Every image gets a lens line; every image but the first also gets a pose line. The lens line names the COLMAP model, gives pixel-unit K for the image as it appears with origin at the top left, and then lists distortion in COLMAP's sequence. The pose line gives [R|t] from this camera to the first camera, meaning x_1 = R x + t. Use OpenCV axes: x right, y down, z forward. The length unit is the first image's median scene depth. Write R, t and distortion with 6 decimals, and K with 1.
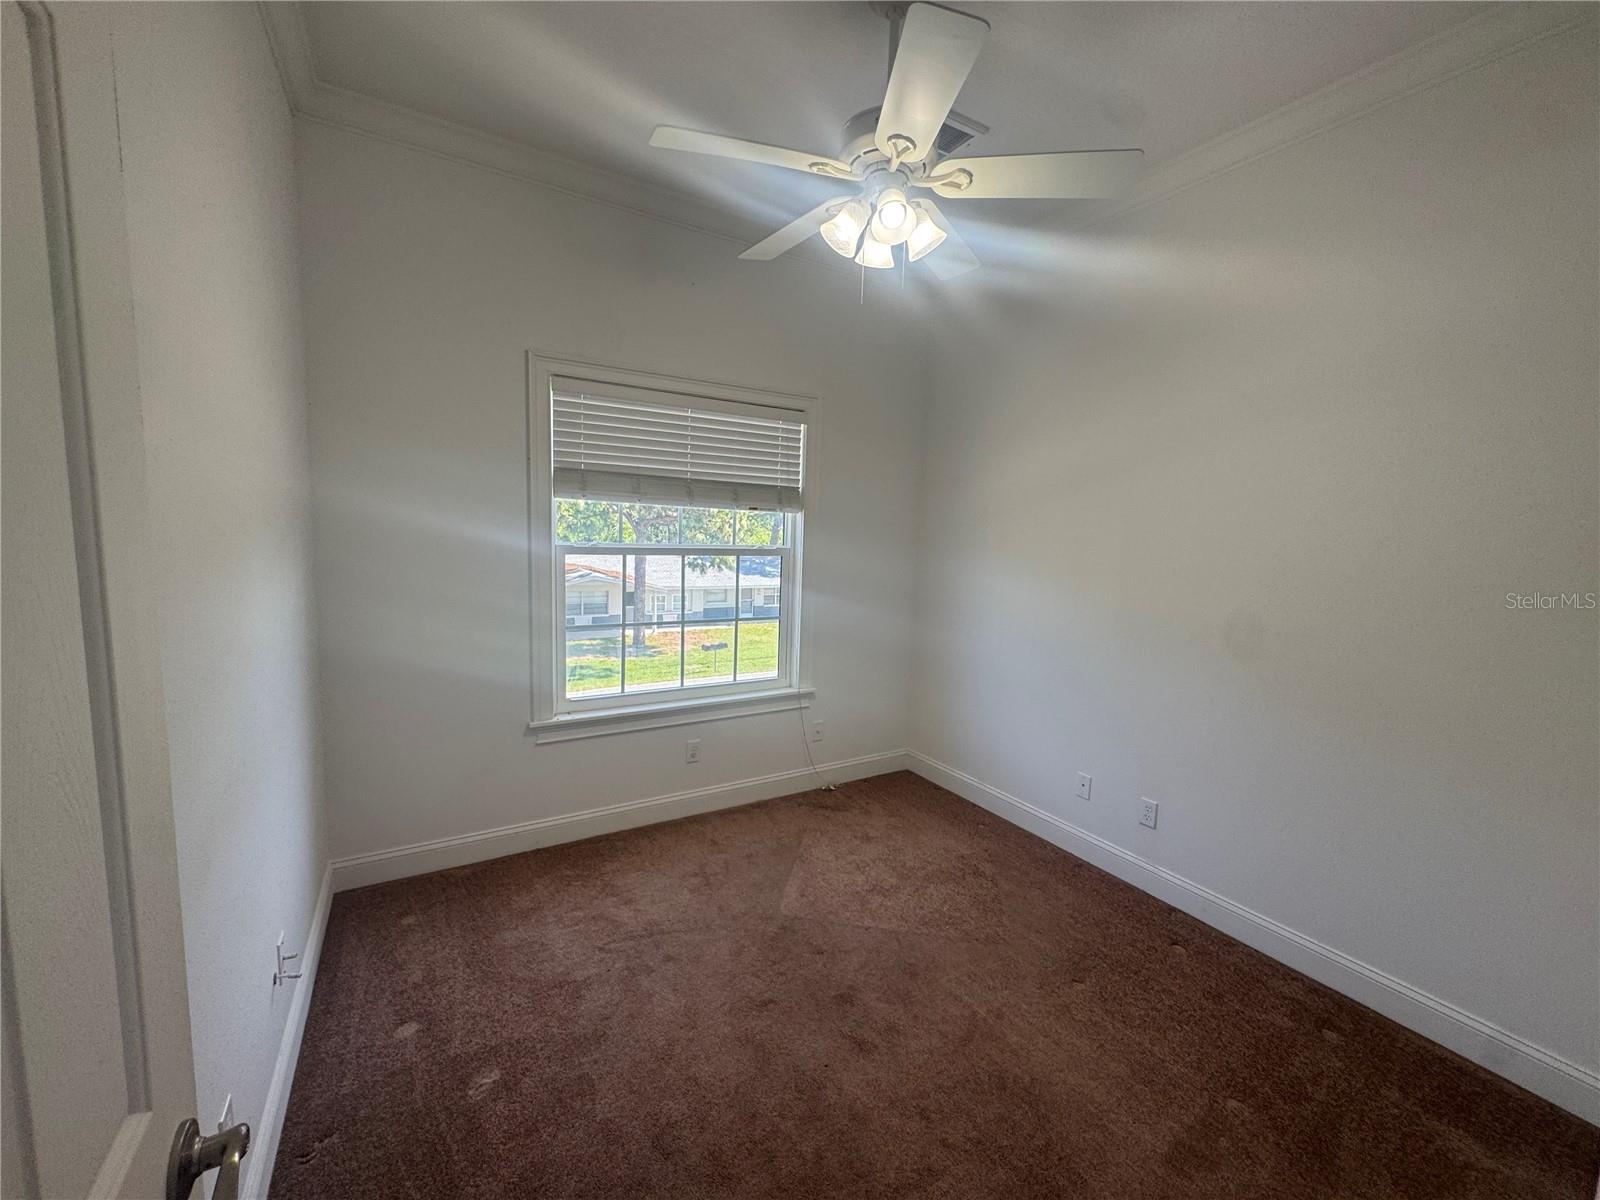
lens RADIAL K [[637.1, 0, 802.0], [0, 637.1, 597.0], [0, 0, 1]] dist [-0.001752, 0.000584]
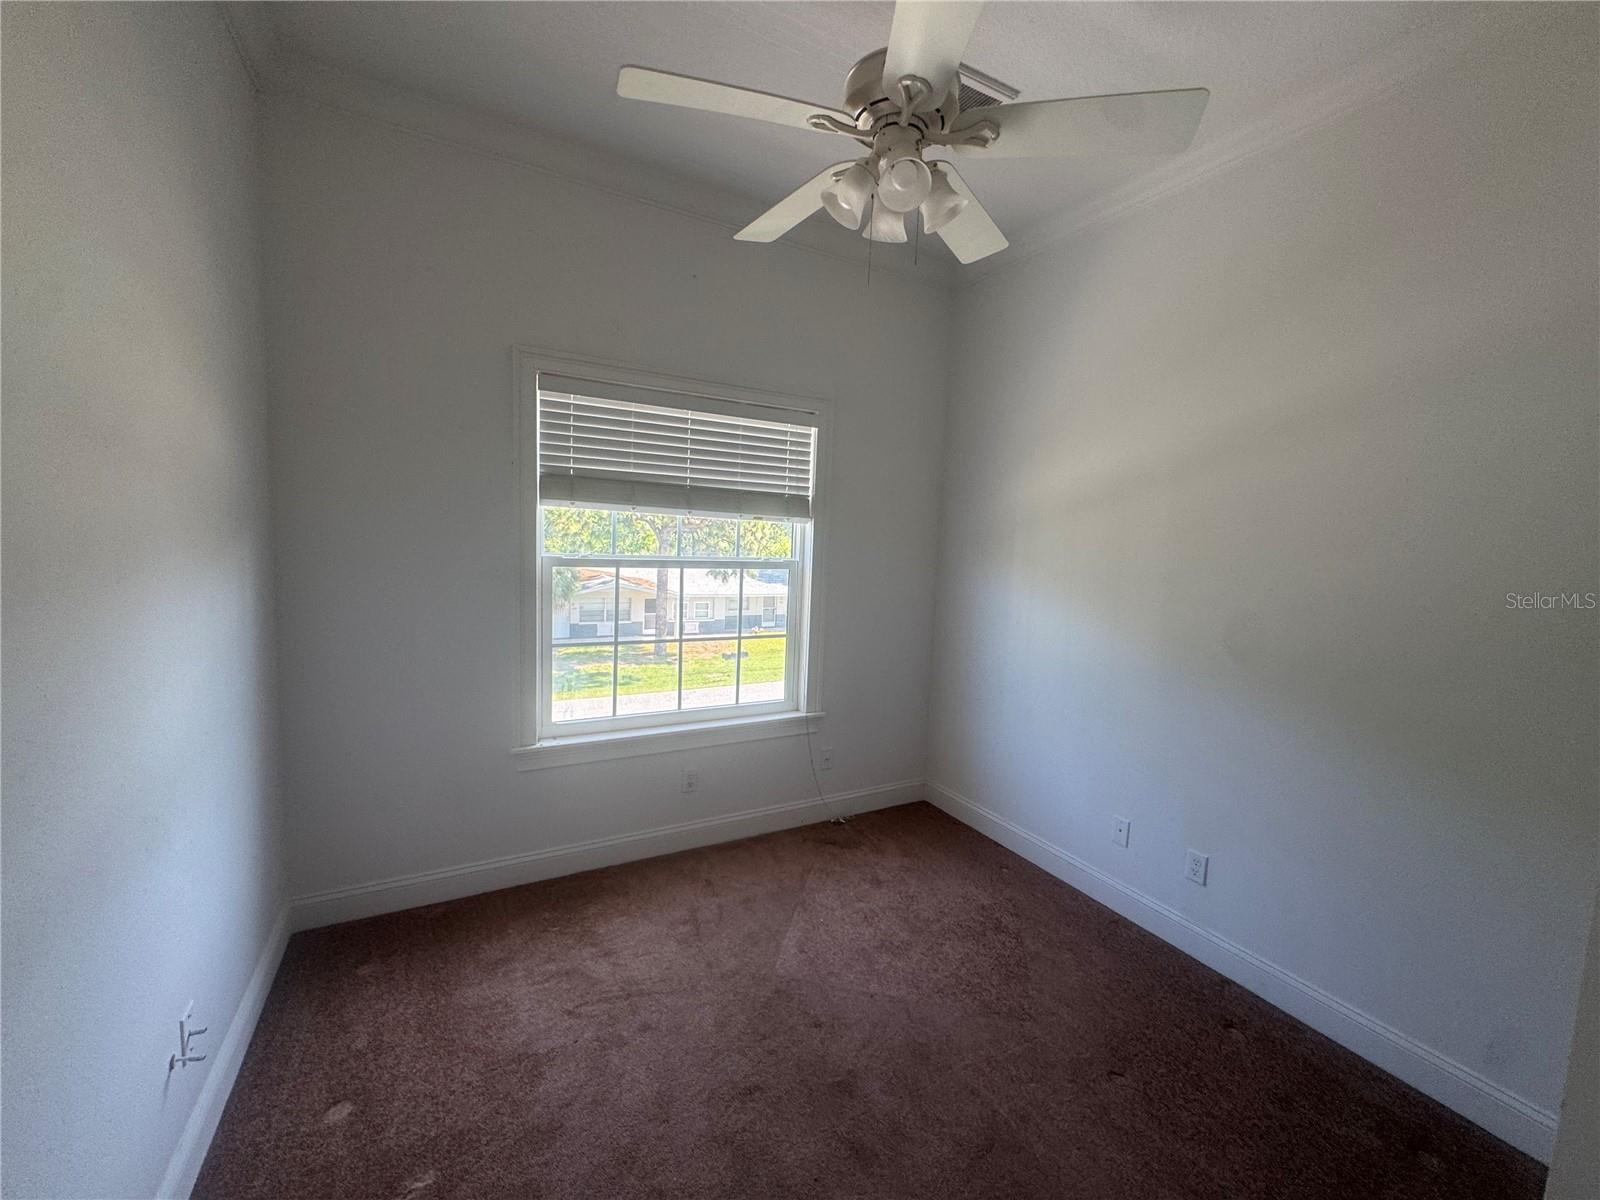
lens RADIAL K [[637.1, 0, 802.0], [0, 637.1, 597.0], [0, 0, 1]] dist [-0.001752, 0.000584]
pose [[0.999254, 0.011072, -0.037002, 0.028055], [-0.011537, 0.999857, -0.012379, -0.017063], [0.036859, 0.012797, 0.999239, 0.097940]]
